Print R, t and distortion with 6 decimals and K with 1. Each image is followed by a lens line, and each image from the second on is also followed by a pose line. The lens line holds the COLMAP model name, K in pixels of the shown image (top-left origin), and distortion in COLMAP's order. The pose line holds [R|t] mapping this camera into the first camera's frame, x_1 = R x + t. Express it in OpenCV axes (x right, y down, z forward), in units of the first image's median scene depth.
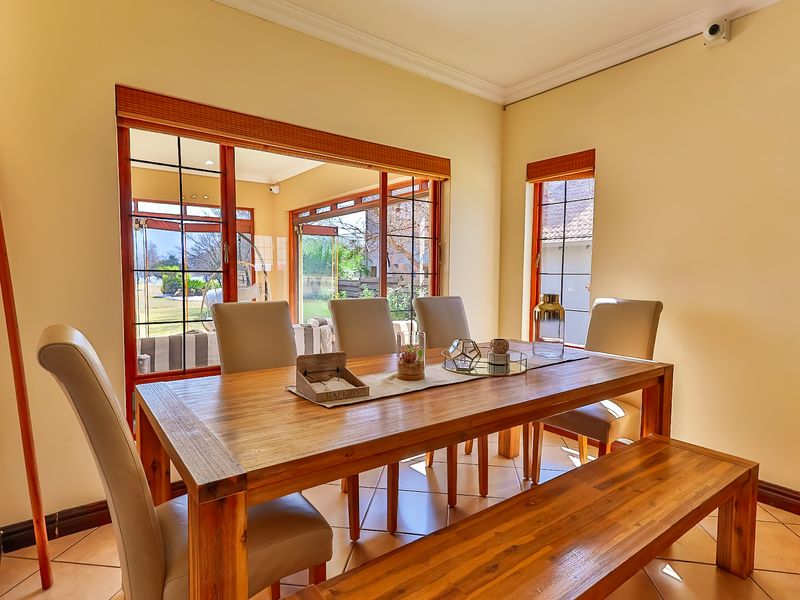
lens RADIAL K [[457.4, 0, 400.0], [0, 457.4, 300.0], [0, 0, 1]] dist [0.031886, 0.000720]
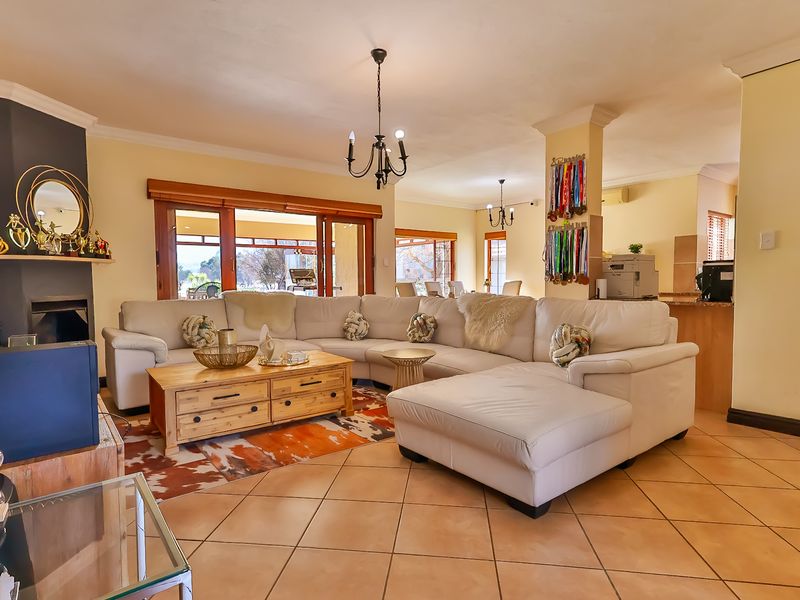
lens RADIAL K [[457.4, 0, 400.0], [0, 457.4, 300.0], [0, 0, 1]] dist [0.031886, 0.000720]
pose [[0.999776, -0.015611, 0.014258, -0.280347], [0.015926, 0.999626, -0.022234, 0.155711], [-0.013906, 0.022456, 0.999651, -1.754048]]
